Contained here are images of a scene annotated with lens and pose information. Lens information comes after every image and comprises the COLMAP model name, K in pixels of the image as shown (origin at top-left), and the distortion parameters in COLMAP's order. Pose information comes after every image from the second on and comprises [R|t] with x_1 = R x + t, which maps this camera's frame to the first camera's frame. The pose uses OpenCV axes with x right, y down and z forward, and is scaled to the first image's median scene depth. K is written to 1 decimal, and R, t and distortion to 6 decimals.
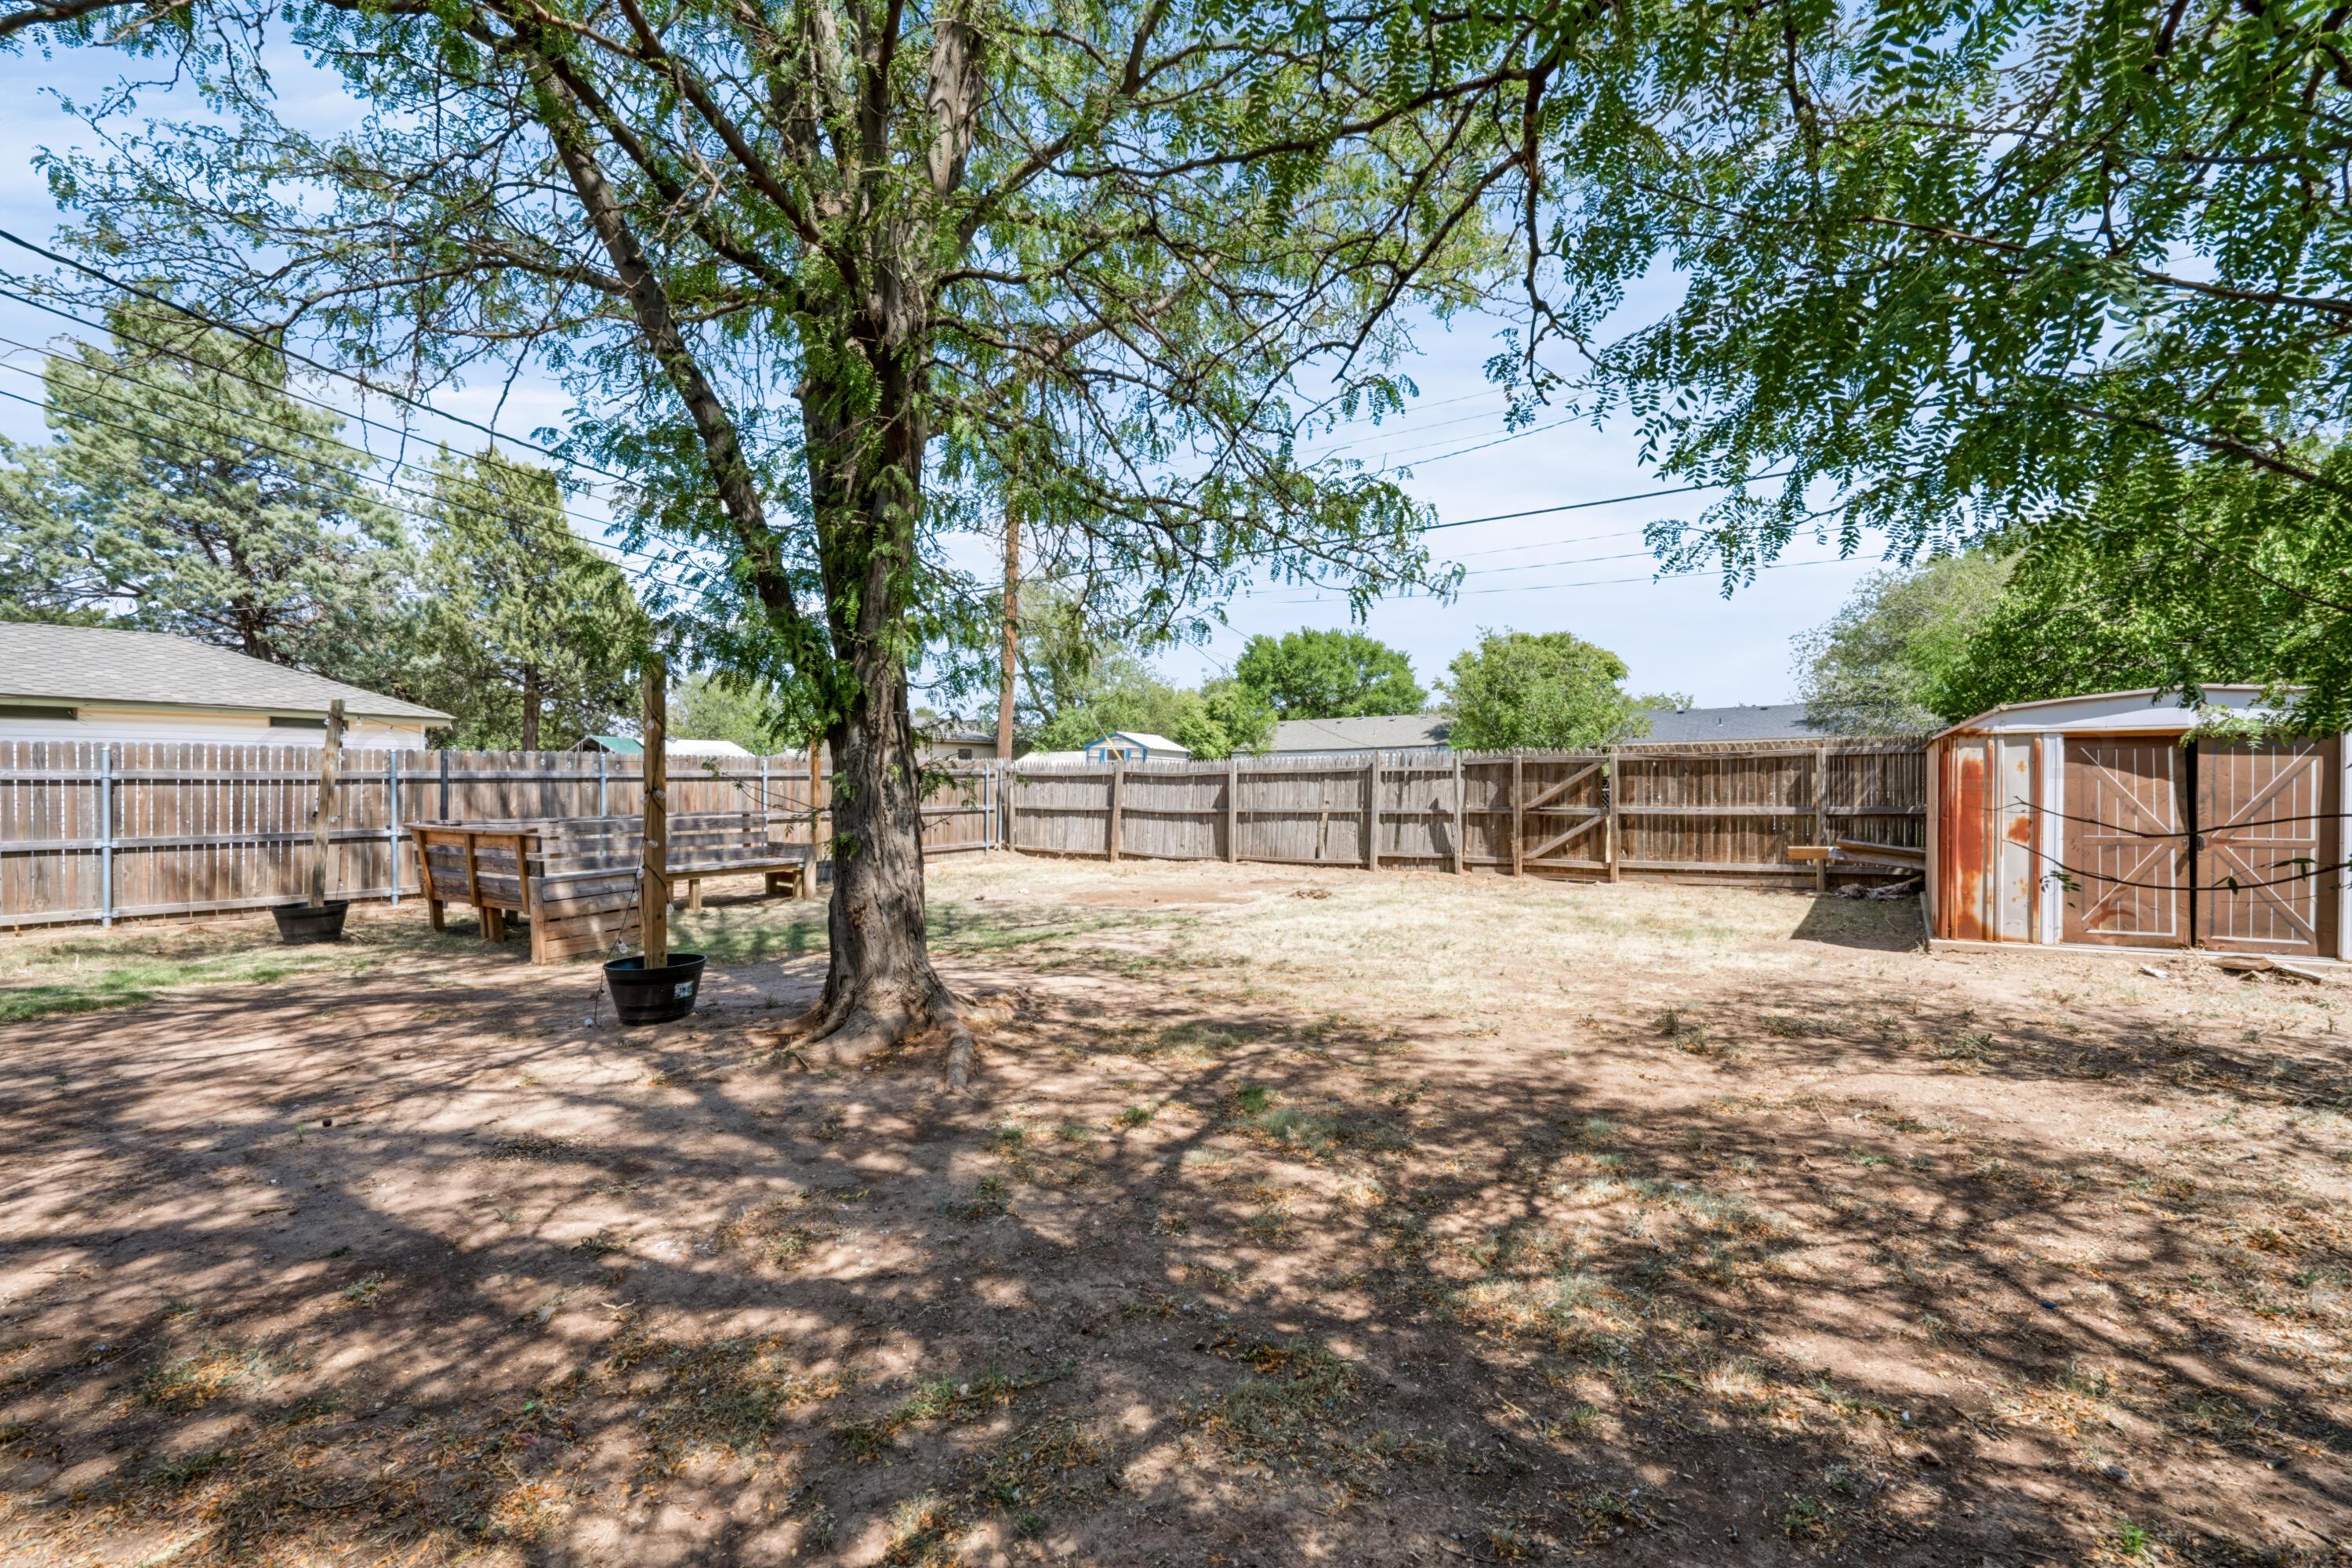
lens RADIAL K [[1064.5, 0, 1198.4], [0, 1064.5, 786.1], [0, 0, 1]] dist [-0.012030, 0.004241]
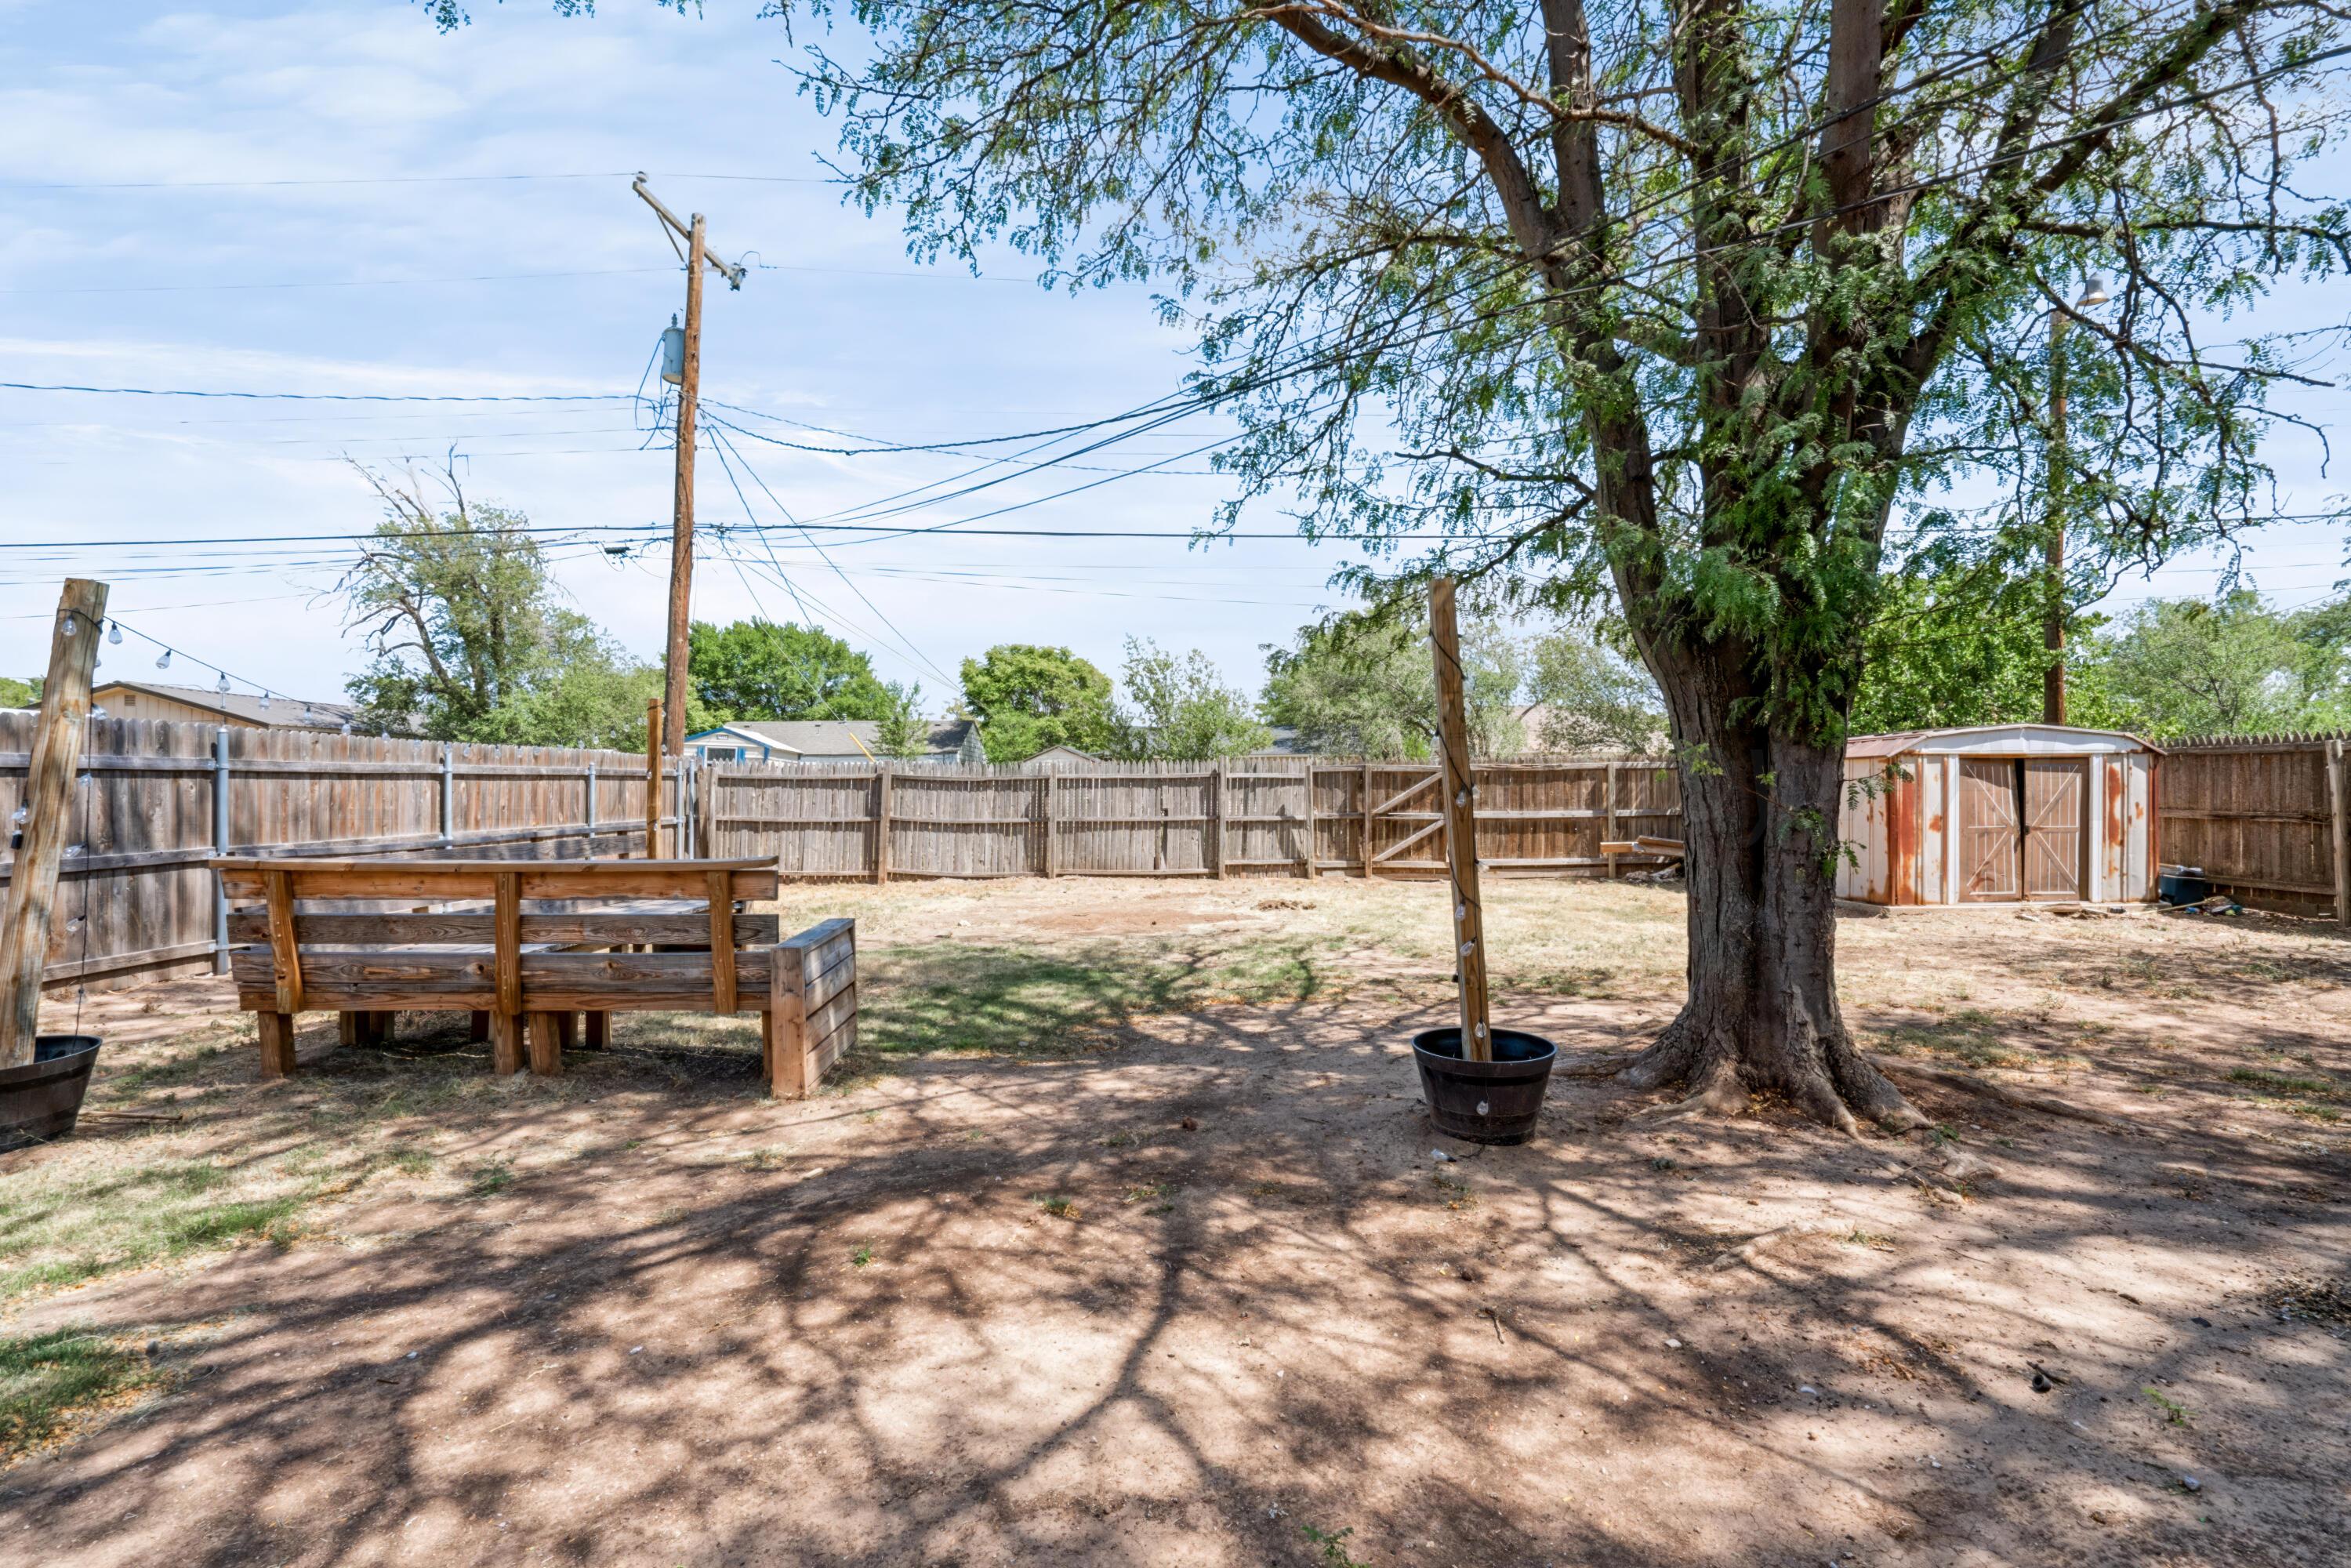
lens RADIAL K [[1064.1, 0, 1175.7], [0, 1064.1, 787.7], [0, 0, 1]] dist [-0.012030, 0.004241]
pose [[0.810462, 0.007357, 0.585745, -0.477995], [-0.001911, 0.999949, -0.009916, 0.005590], [-0.585788, 0.006917, 0.810435, 0.261084]]
